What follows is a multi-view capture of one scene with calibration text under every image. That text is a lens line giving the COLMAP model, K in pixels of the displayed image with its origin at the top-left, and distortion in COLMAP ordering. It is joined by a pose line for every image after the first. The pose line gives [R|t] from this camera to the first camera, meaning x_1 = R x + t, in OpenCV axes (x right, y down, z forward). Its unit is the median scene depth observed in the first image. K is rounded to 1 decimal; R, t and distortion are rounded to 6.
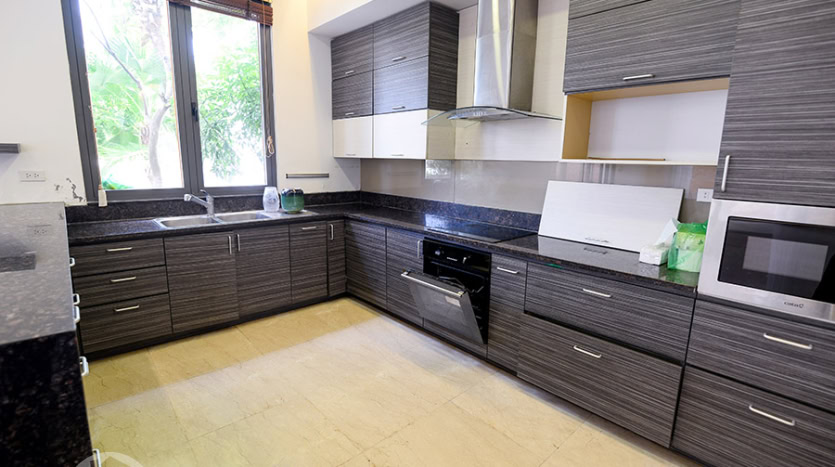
lens RADIAL K [[394.6, 0, 417.5], [0, 394.6, 233.5], [0, 0, 1]] dist [-0.023738, -0.000368]
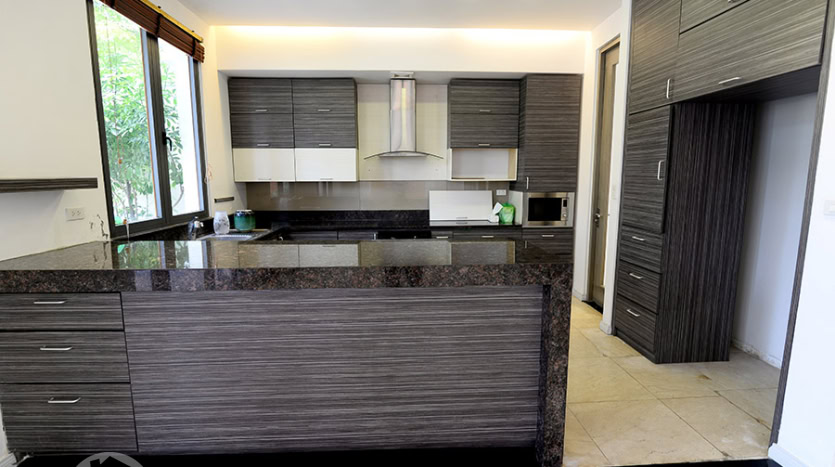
lens RADIAL K [[394.6, 0, 417.5], [0, 394.6, 233.5], [0, 0, 1]] dist [-0.023738, -0.000368]
pose [[0.628732, -0.131087, 0.766493, -1.088812], [0.159496, 0.986472, 0.037878, -0.015674], [-0.761089, 0.098437, 0.641134, -0.117725]]
